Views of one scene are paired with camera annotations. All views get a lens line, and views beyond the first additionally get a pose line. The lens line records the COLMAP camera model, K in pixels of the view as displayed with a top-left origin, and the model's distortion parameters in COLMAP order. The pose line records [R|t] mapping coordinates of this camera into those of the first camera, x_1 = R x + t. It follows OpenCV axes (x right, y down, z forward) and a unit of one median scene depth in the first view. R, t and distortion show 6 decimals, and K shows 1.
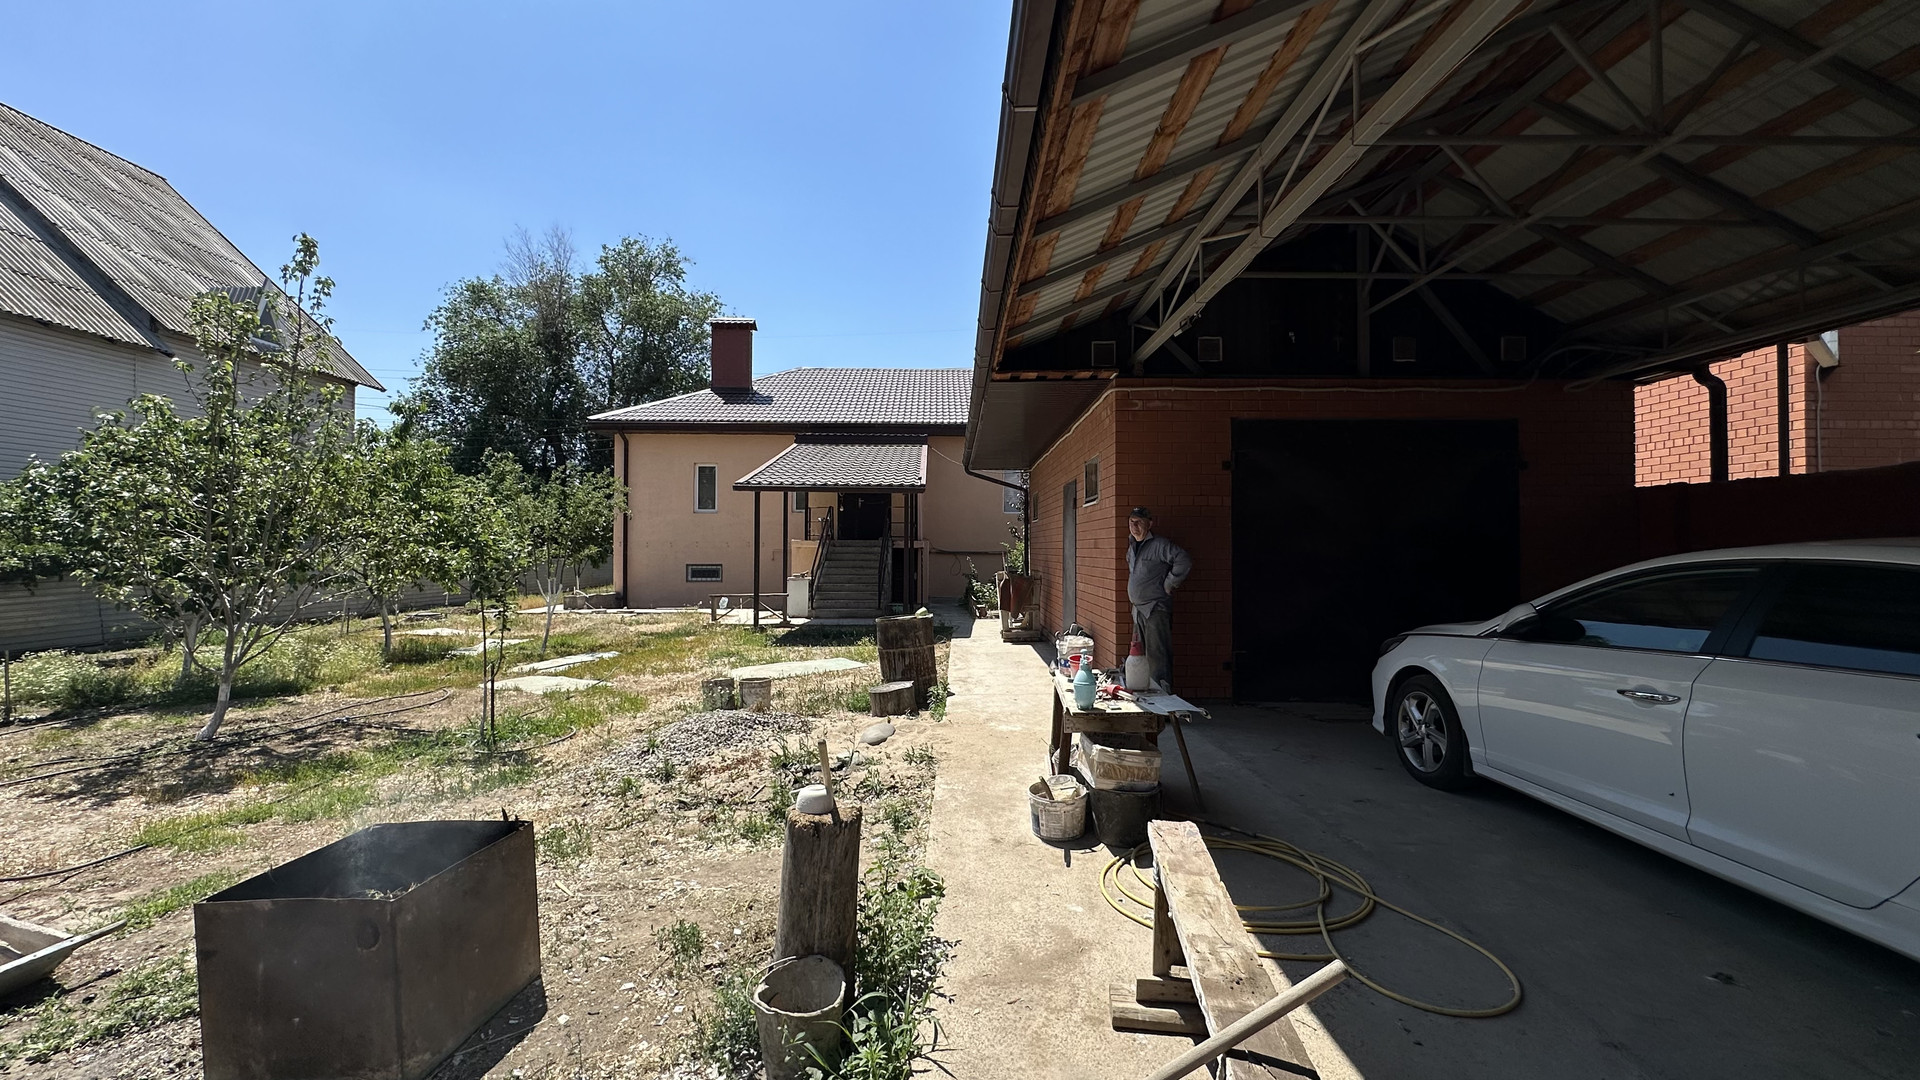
lens RADIAL K [[766.9, 0, 960.0], [0, 766.9, 540.0], [0, 0, 1]] dist [-0.002767, 0.000735]
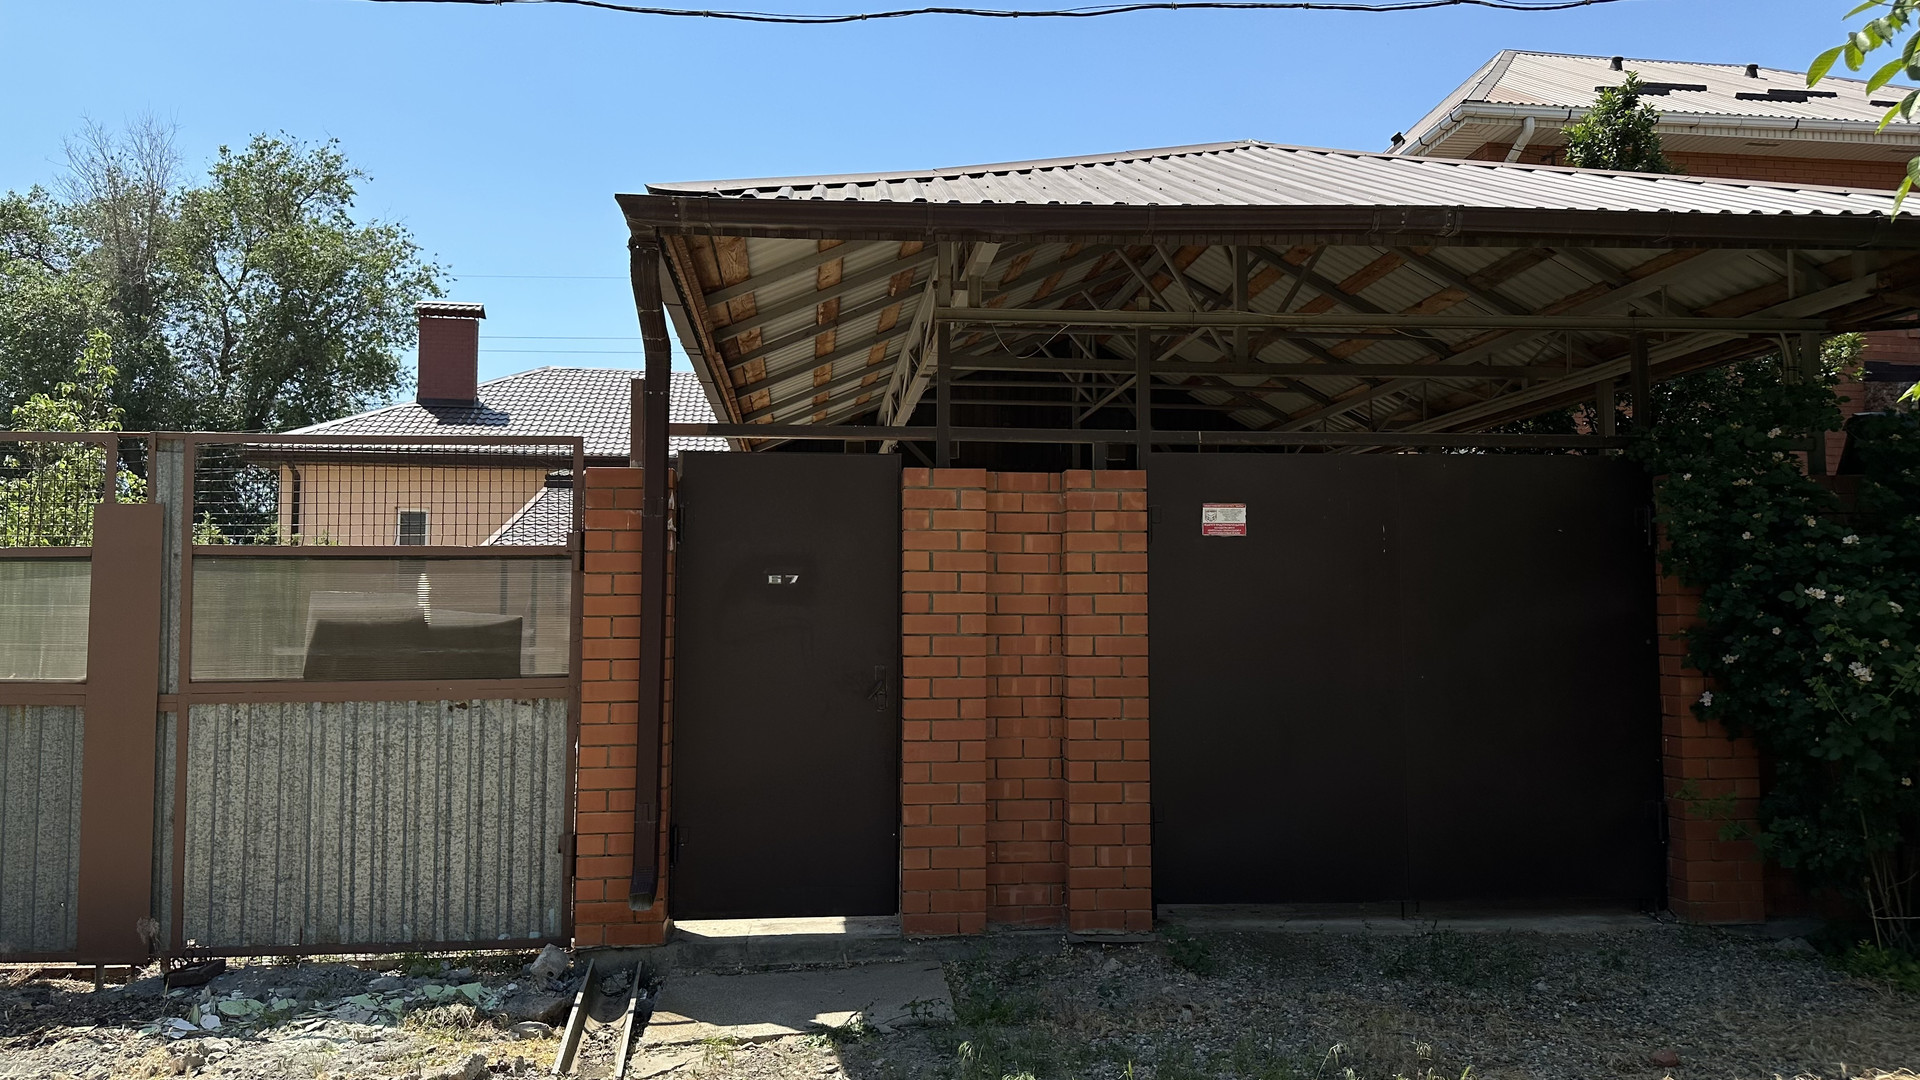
lens RADIAL K [[1387.7, 0, 960.0], [0, 1387.7, 540.0], [0, 0, 1]] dist [0.001842, 0.000307]
pose [[0.994865, 0.005369, 0.101070, 0.139231], [0.000175, 0.998500, -0.054759, 0.004155], [-0.101213, 0.054496, 0.993371, -1.000025]]
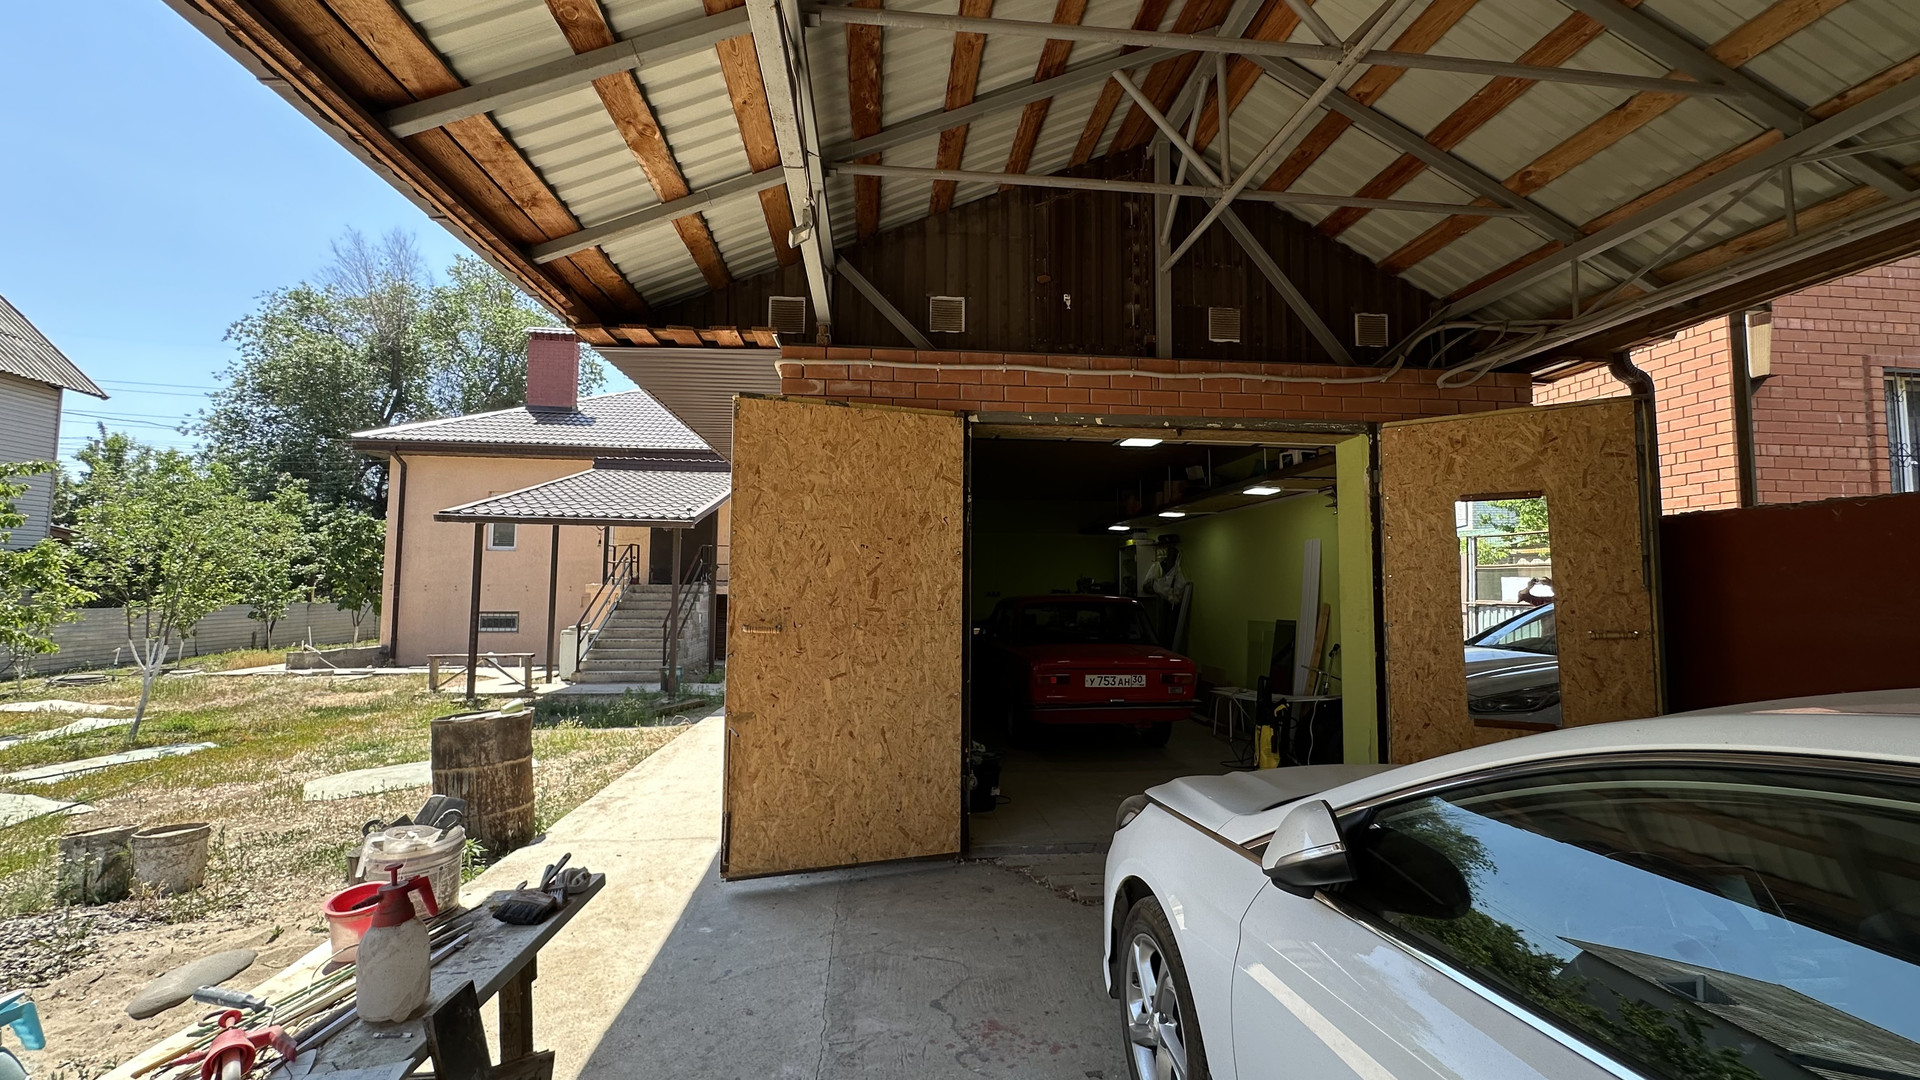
lens RADIAL K [[766.9, 0, 960.0], [0, 766.9, 540.0], [0, 0, 1]] dist [-0.002767, 0.000735]
pose [[0.995934, 0.009188, 0.089617, 0.281884], [-0.004434, 0.998580, -0.053096, -0.013394], [-0.089978, 0.052482, 0.994560, 0.338986]]
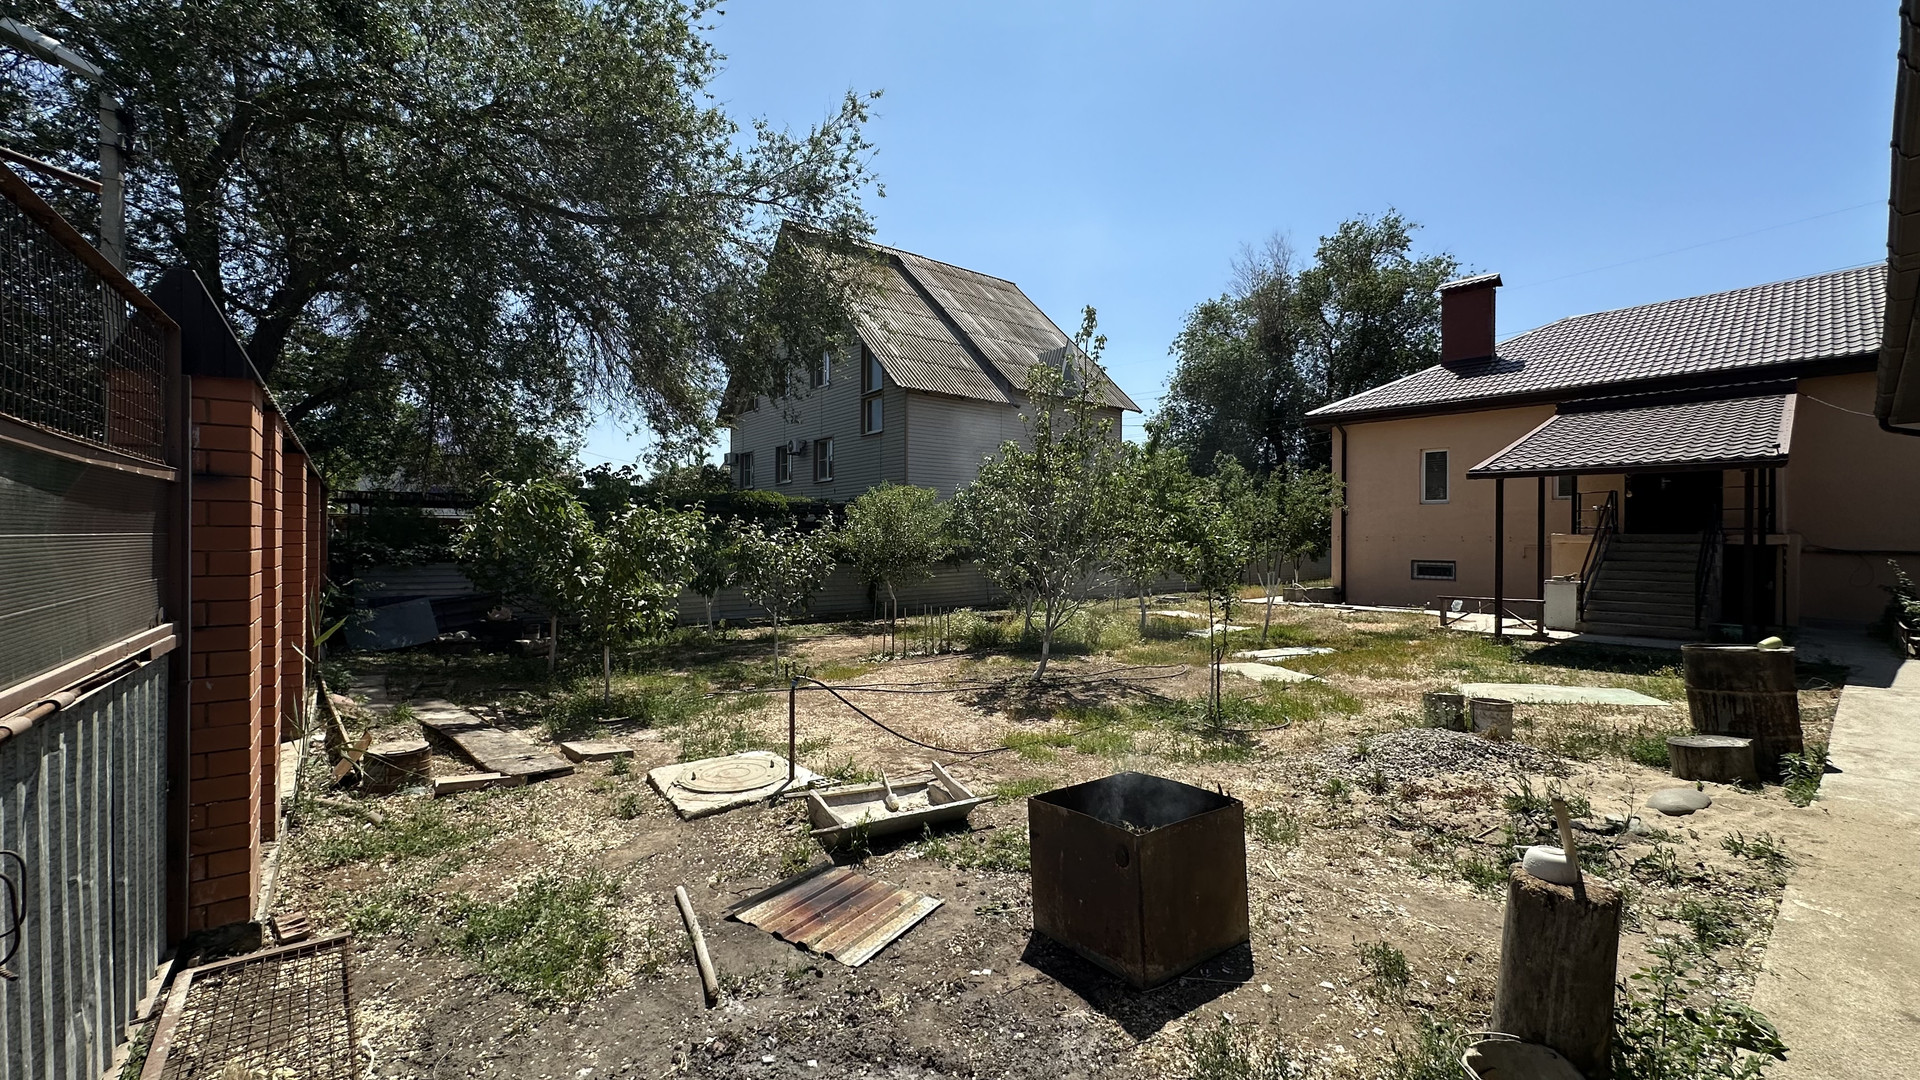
lens RADIAL K [[766.9, 0, 960.0], [0, 766.9, 540.0], [0, 0, 1]] dist [-0.002767, 0.000735]
pose [[0.638274, 0.002123, -0.769807, 0.015026], [0.006325, 0.999948, 0.008001, -0.009778], [0.769783, -0.009976, 0.638227, -0.011512]]
